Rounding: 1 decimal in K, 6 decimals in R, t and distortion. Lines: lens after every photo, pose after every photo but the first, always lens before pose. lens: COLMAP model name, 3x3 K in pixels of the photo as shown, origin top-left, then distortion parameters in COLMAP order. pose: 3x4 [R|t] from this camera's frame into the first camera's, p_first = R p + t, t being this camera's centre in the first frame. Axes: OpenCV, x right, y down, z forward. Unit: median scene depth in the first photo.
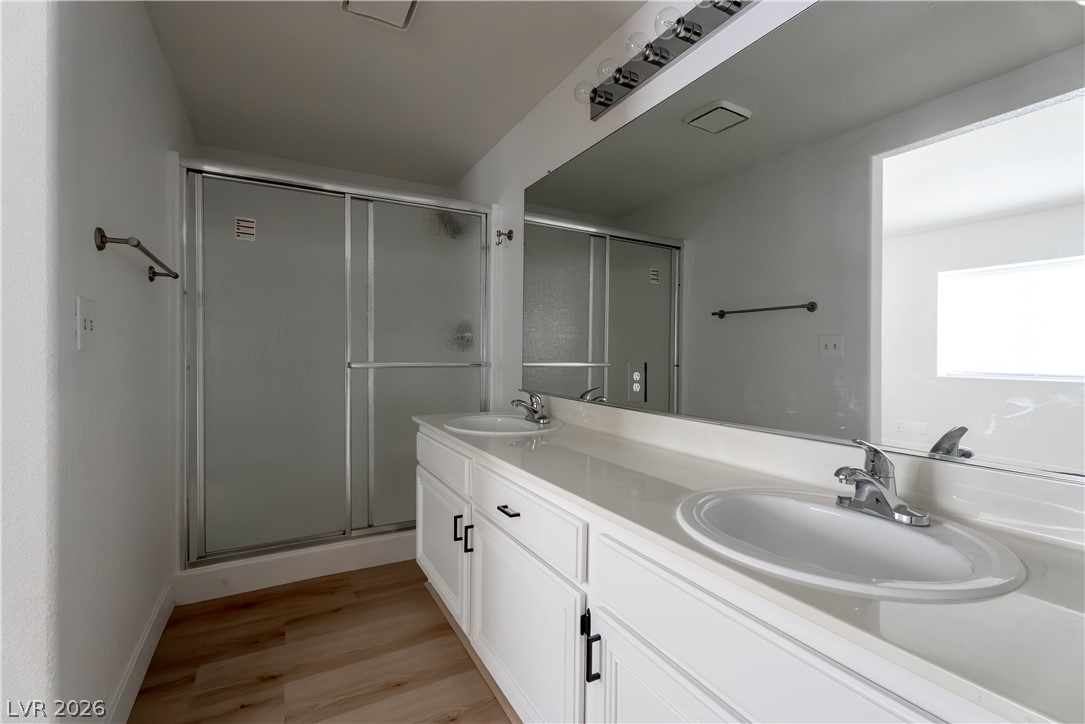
lens RADIAL K [[482.4, 0, 539.8], [0, 482.4, 366.2], [0, 0, 1]] dist [-0.000885, 0.000064]
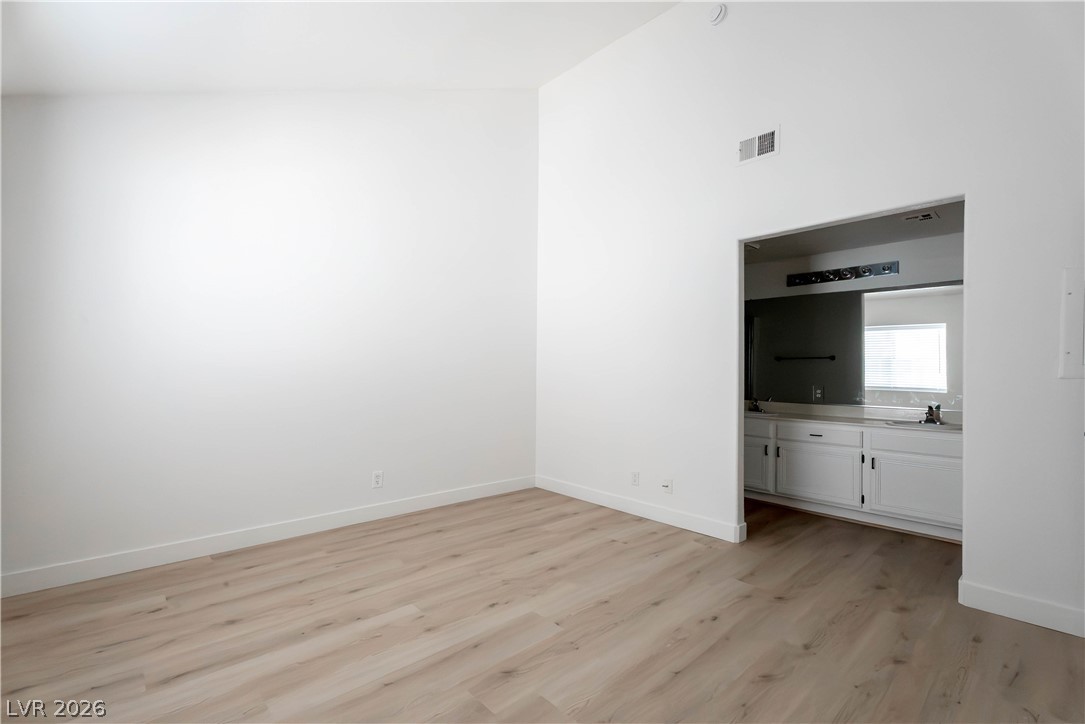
lens RADIAL K [[482.4, 0, 539.8], [0, 482.4, 366.2], [0, 0, 1]] dist [-0.000885, 0.000064]
pose [[0.971930, 0.006685, 0.235174, -1.376820], [0.000244, 0.999567, -0.029423, -0.028468], [-0.235269, 0.028655, 0.971508, -0.874135]]
